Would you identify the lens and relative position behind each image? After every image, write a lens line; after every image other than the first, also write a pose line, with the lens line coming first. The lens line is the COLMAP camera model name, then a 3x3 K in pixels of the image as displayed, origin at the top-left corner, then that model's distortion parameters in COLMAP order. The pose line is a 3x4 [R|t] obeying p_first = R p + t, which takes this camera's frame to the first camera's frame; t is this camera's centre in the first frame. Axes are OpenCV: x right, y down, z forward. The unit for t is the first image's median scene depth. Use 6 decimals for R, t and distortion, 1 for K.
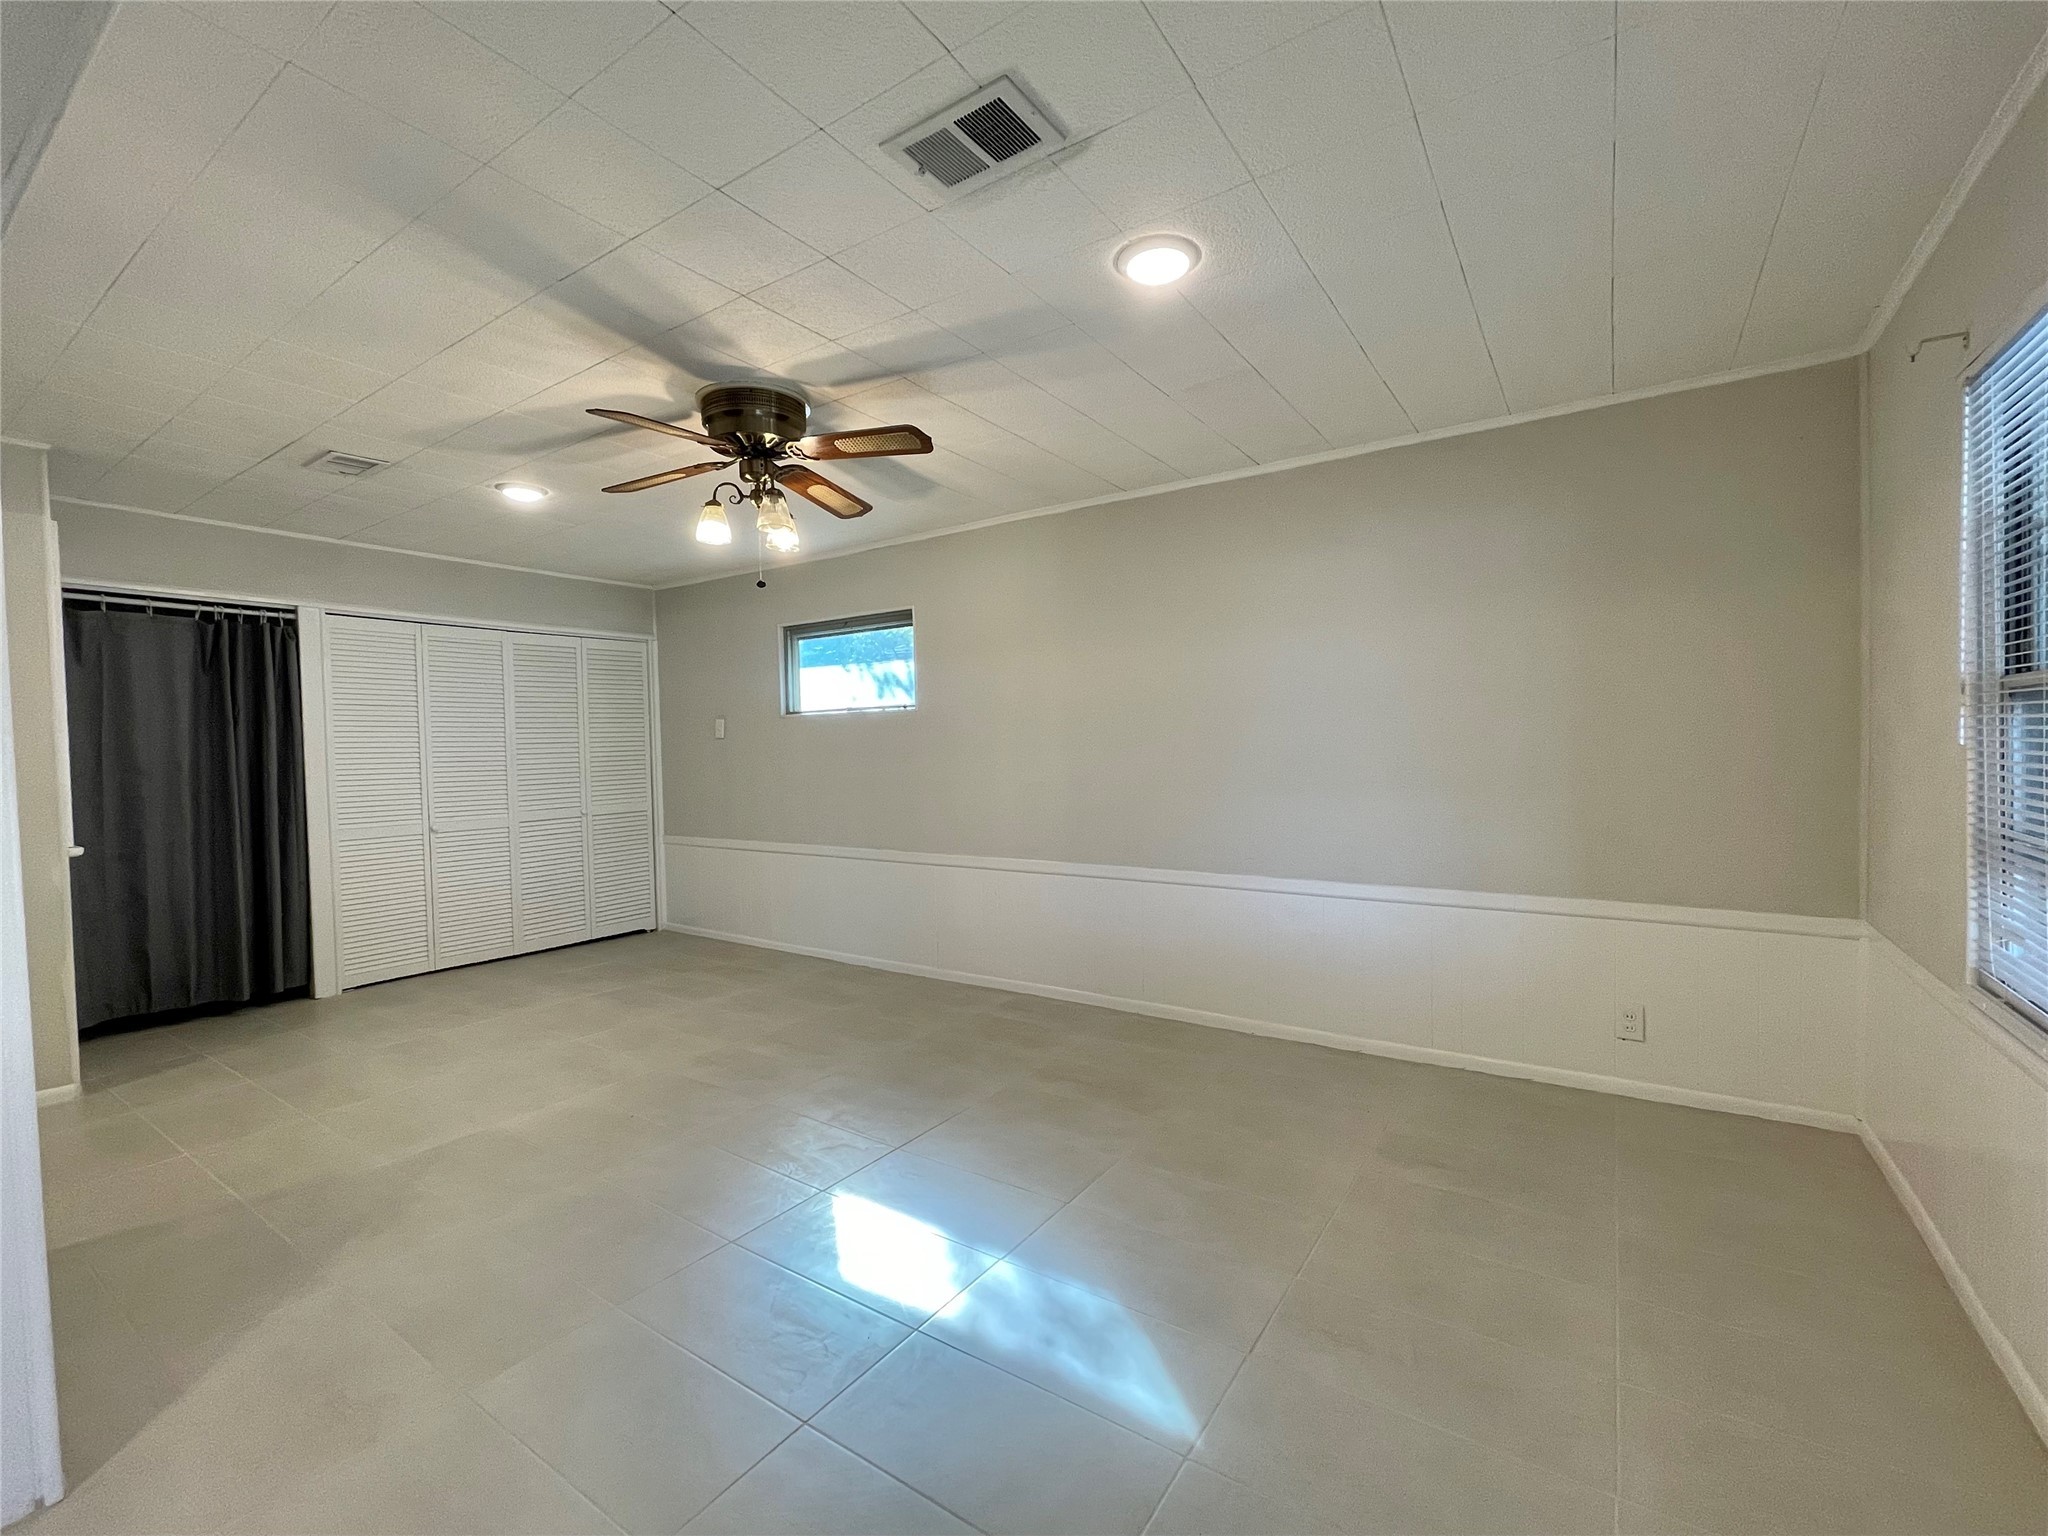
lens RADIAL K [[885.7, 0, 1011.0], [0, 885.7, 749.4], [0, 0, 1]] dist [-0.001106, 0.000141]
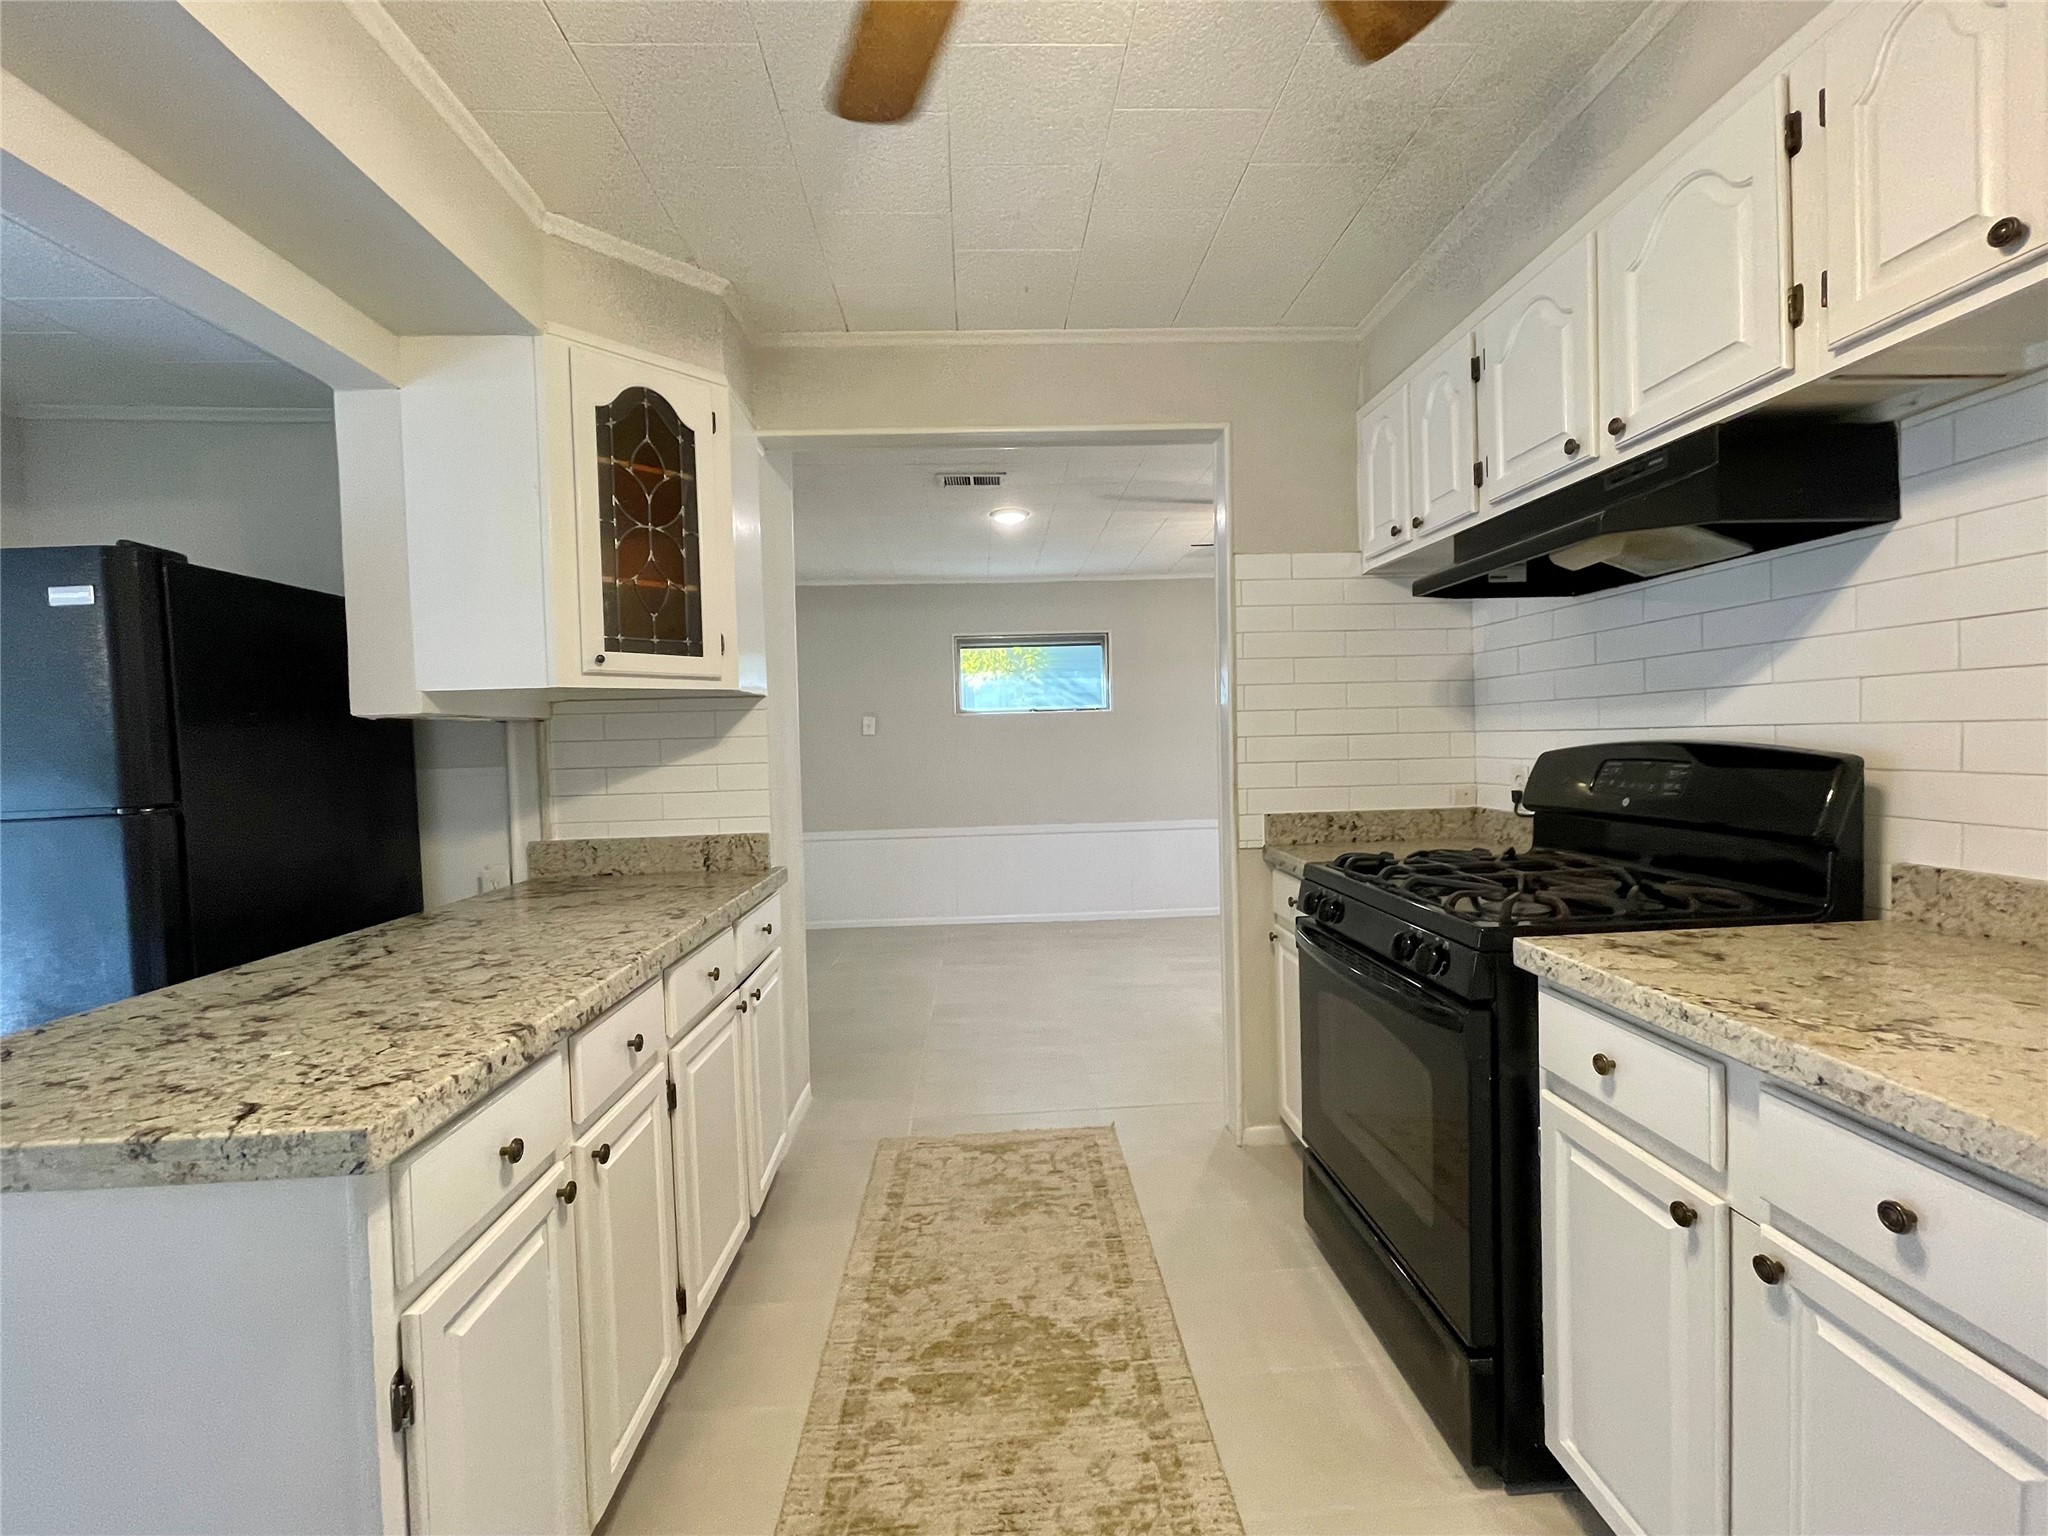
lens RADIAL K [[885.7, 0, 1011.0], [0, 885.7, 749.4], [0, 0, 1]] dist [-0.001106, 0.000141]
pose [[0.789863, -0.007626, 0.613236, -0.922623], [0.016221, 0.999833, -0.008459, 0.017024], [-0.613069, 0.016629, 0.789854, 0.068316]]
